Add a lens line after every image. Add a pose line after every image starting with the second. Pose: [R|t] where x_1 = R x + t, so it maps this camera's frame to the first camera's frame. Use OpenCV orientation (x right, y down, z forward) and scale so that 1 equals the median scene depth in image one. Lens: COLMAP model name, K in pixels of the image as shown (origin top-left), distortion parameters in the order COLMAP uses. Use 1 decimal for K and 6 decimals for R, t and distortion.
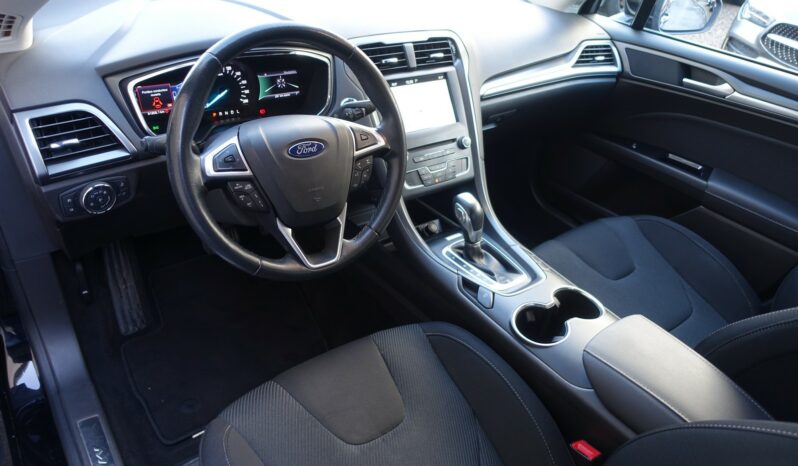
lens RADIAL K [[546.1, 0, 399.0], [0, 546.1, 233.0], [0, 0, 1]] dist [-0.004588, -0.001437]
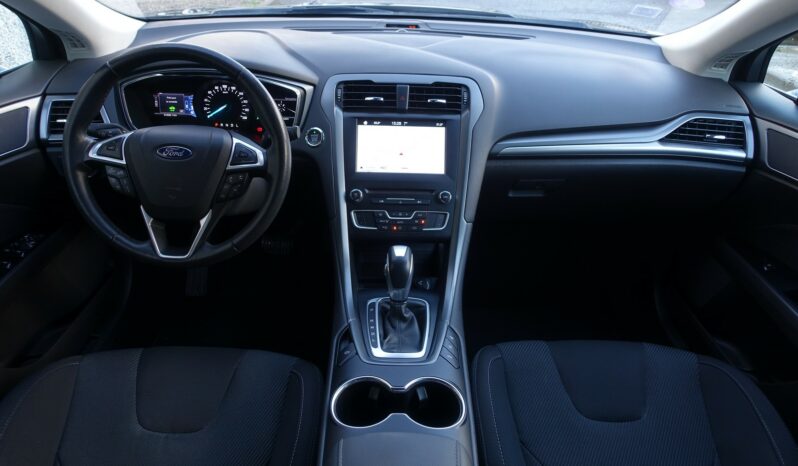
lens RADIAL K [[546.1, 0, 399.0], [0, 546.1, 233.0], [0, 0, 1]] dist [-0.004588, -0.001437]
pose [[0.800422, 0.231646, -0.552870, 0.630165], [-0.287456, 0.957678, -0.014912, -0.080241], [0.526017, 0.170862, 0.833134, 0.238277]]
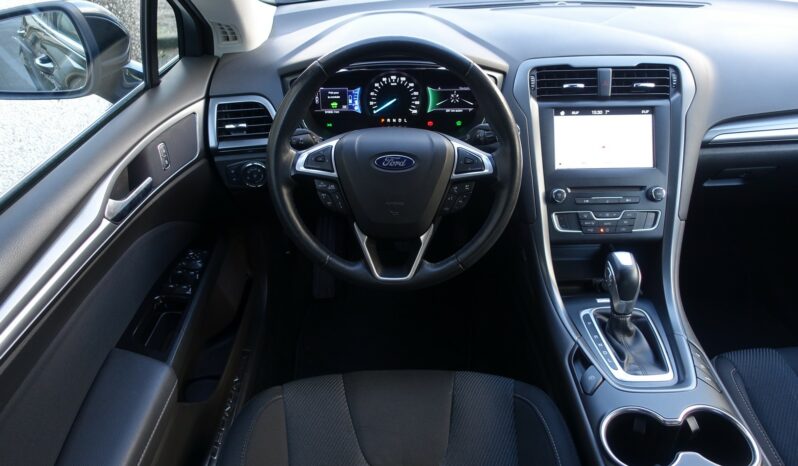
lens RADIAL K [[546.1, 0, 399.0], [0, 546.1, 233.0], [0, 0, 1]] dist [-0.004588, -0.001437]
pose [[0.799240, 0.233242, -0.553907, 0.304239], [-0.249995, 0.967129, 0.046523, -0.055702], [0.546551, 0.101291, 0.831278, 0.135377]]
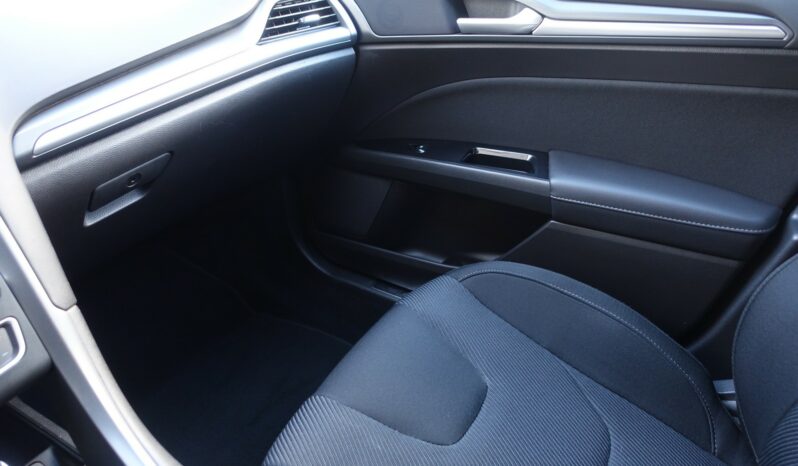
lens RADIAL K [[546.1, 0, 399.0], [0, 546.1, 233.0], [0, 0, 1]] dist [-0.004588, -0.001437]
pose [[0.916159, -0.309149, 0.255108, 0.329569], [0.315147, 0.948870, 0.018102, -0.132371], [-0.247660, 0.063812, 0.966743, 0.626159]]
